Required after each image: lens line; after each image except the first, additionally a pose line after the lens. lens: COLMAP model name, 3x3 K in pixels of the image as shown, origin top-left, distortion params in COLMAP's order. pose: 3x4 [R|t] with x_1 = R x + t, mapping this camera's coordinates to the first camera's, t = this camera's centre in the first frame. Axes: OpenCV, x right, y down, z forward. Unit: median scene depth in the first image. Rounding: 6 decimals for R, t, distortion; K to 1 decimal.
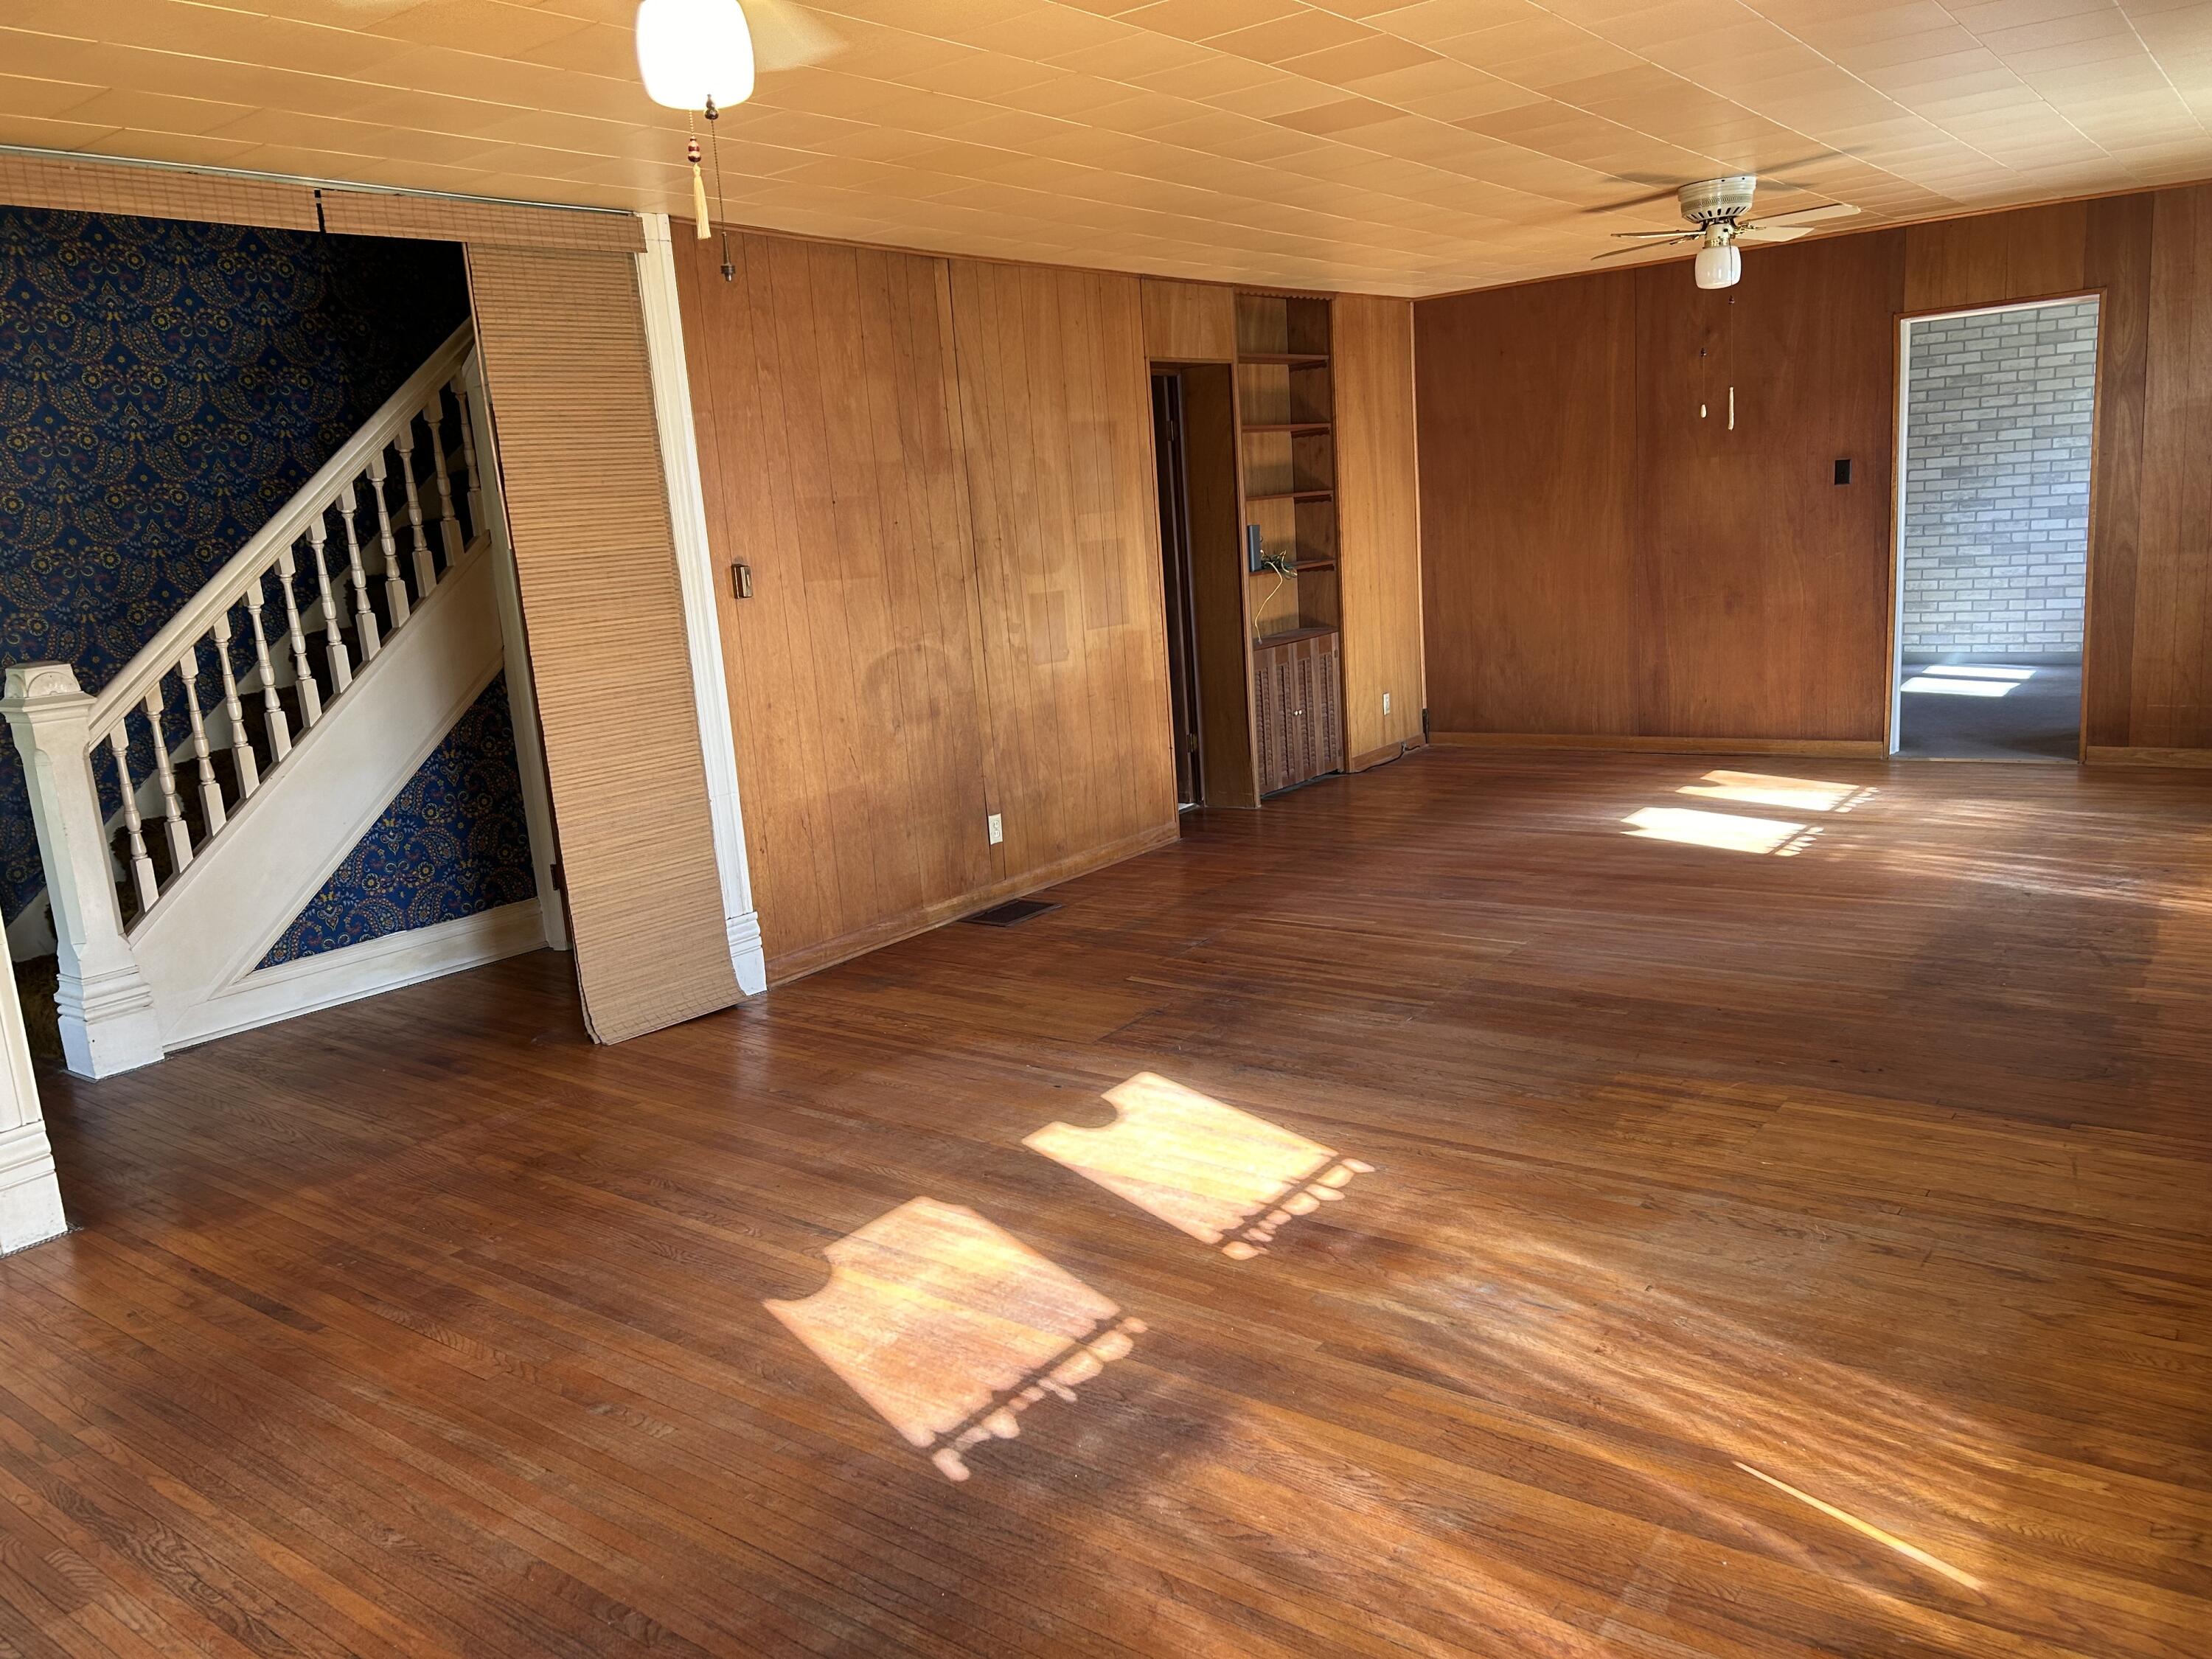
lens RADIAL K [[1662.3, 0, 1106.0], [0, 1662.3, 829.5], [0, 0, 1]] dist [0.080835, -0.133274]
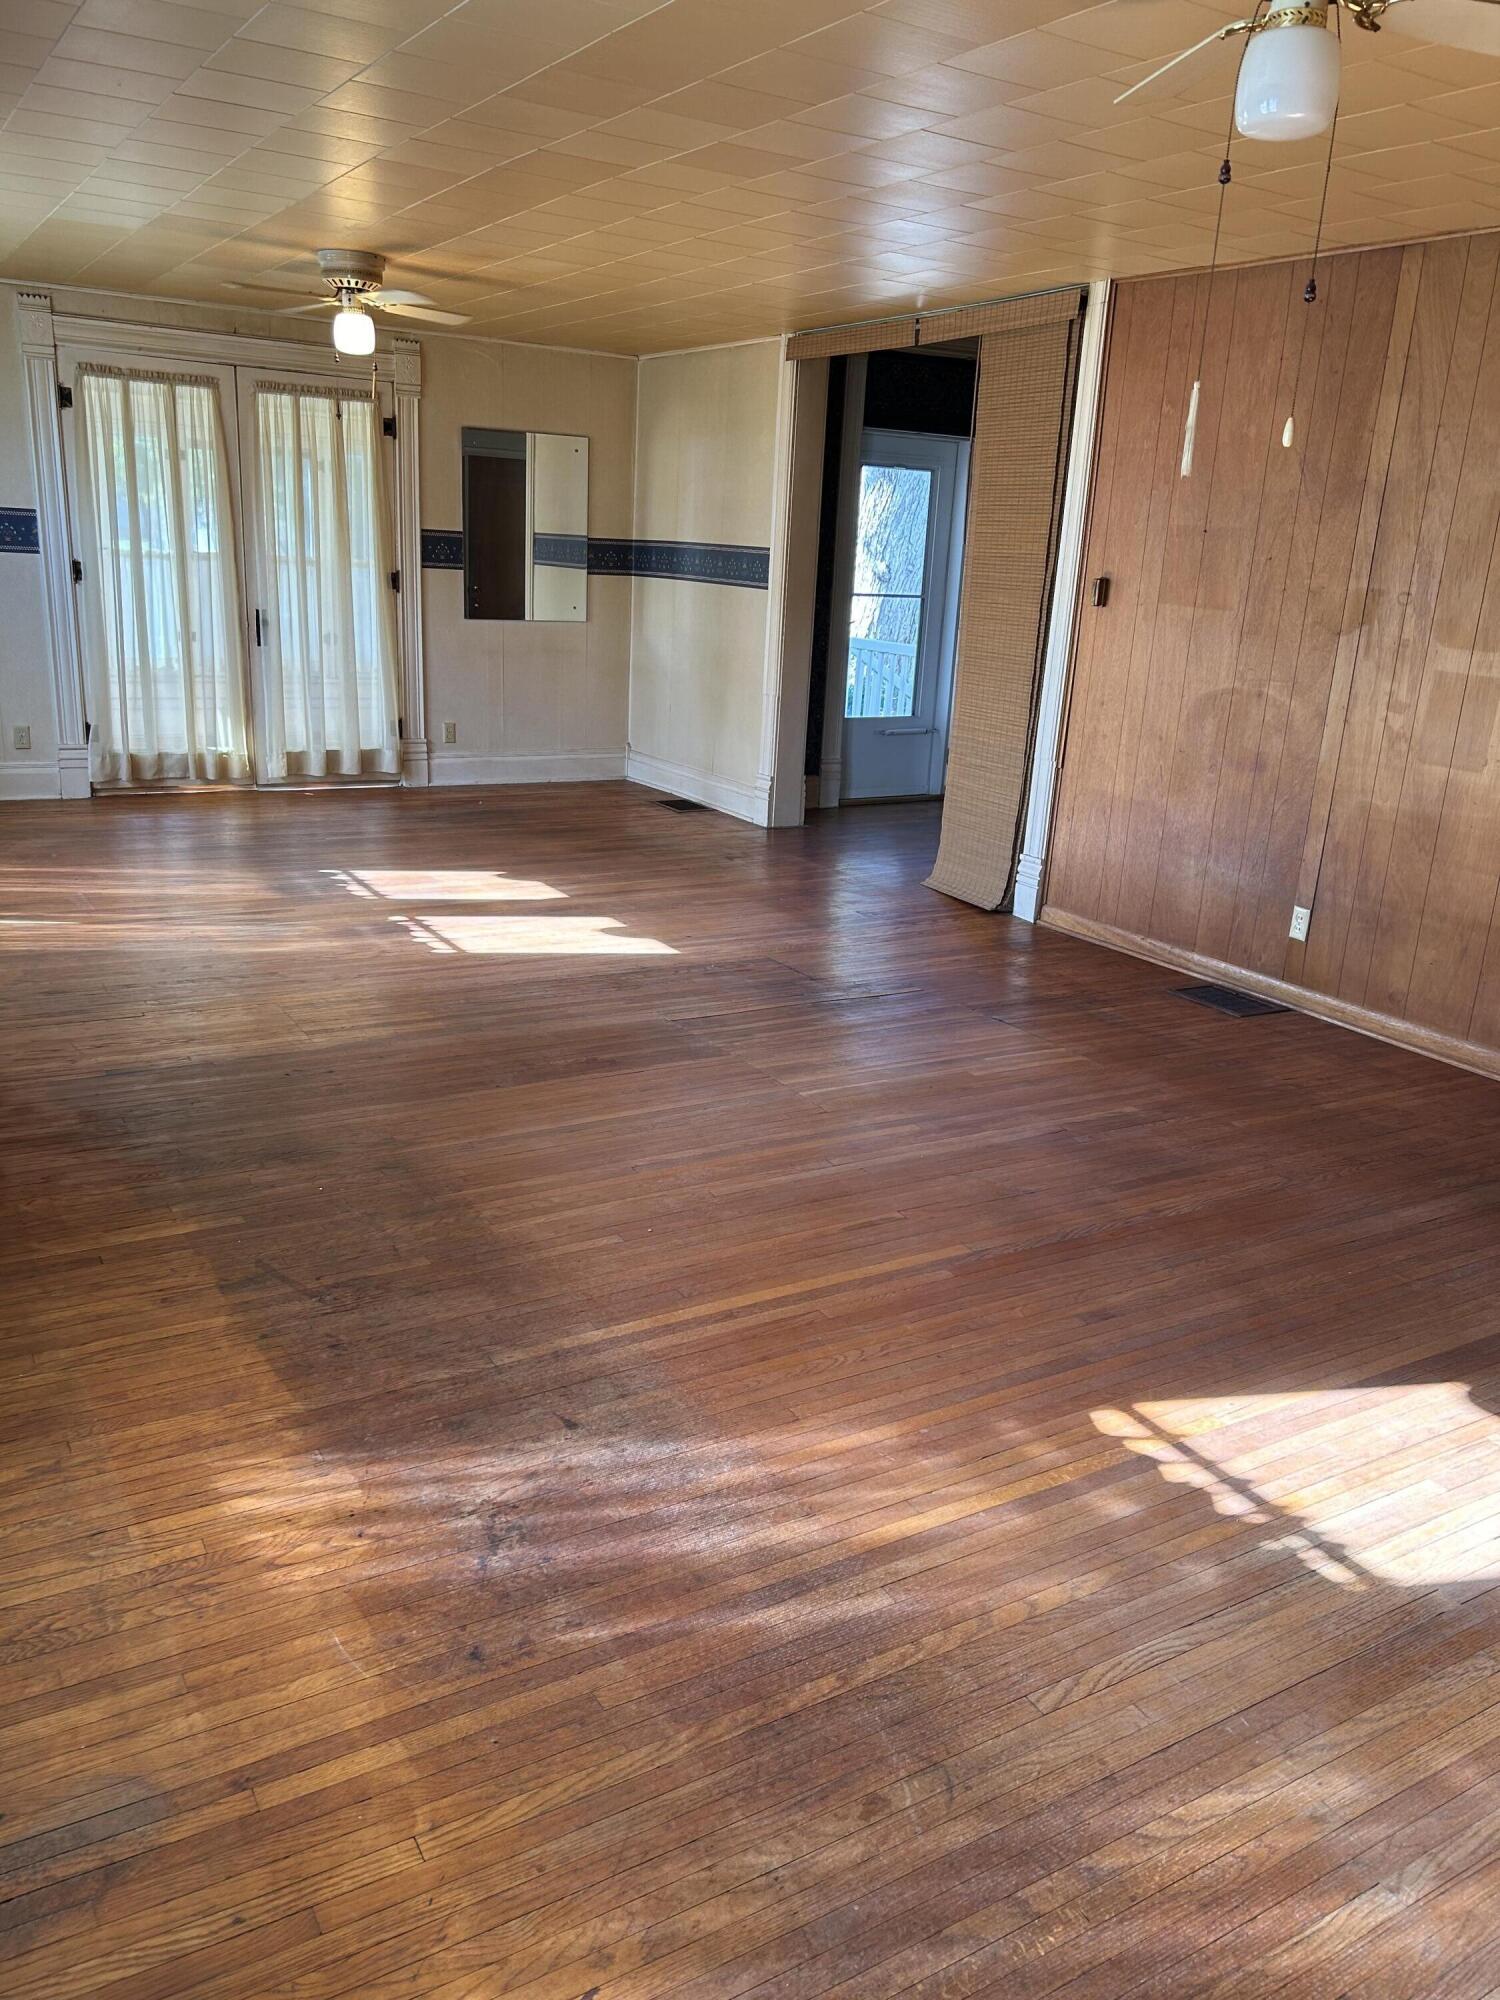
lens RADIAL K [[1503.0, 0, 725.8], [0, 1503.0, 1000.9], [0, 0, 1]] dist [0.080835, -0.133274]
pose [[-0.389025, 0.317580, -0.864756, 1.022575], [-0.197282, 0.888202, 0.414941, -0.319683], [0.899855, 0.332024, -0.282880, 1.300628]]
